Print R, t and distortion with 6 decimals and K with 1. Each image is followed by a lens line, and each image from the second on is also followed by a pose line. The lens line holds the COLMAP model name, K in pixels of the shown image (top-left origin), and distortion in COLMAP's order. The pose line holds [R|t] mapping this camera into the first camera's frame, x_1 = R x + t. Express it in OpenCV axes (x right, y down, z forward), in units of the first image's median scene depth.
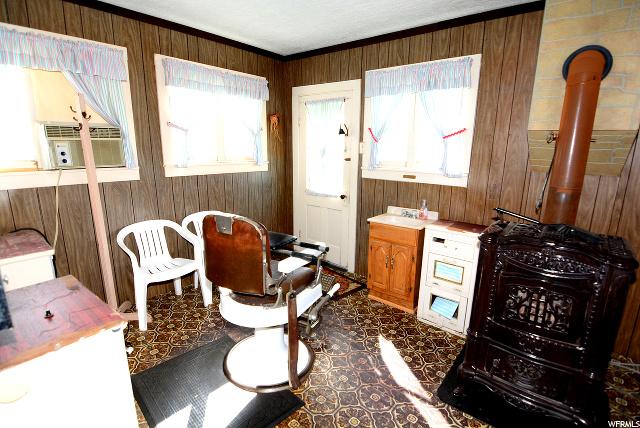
lens RADIAL K [[315.0, 0, 298.9], [0, 315.0, 216.1], [0, 0, 1]] dist [-0.014768, -0.006601]
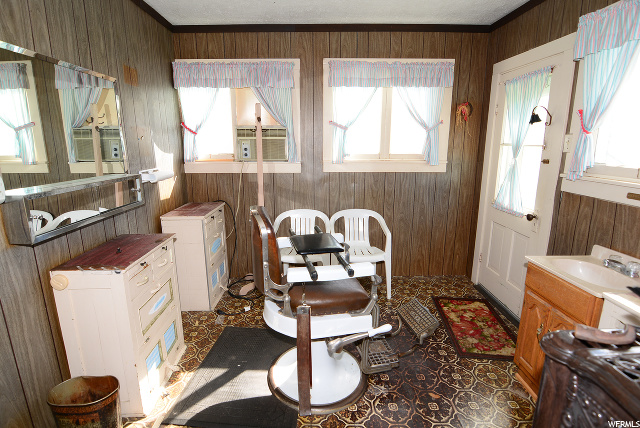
lens RADIAL K [[315.0, 0, 320.1], [0, 315.0, 215.6], [0, 0, 1]] dist [-0.014768, -0.006601]
pose [[0.656666, 0.153750, -0.738343, 0.370704], [-0.157058, 0.985414, 0.065515, -0.042500], [0.737646, 0.072941, 0.671236, 0.256621]]
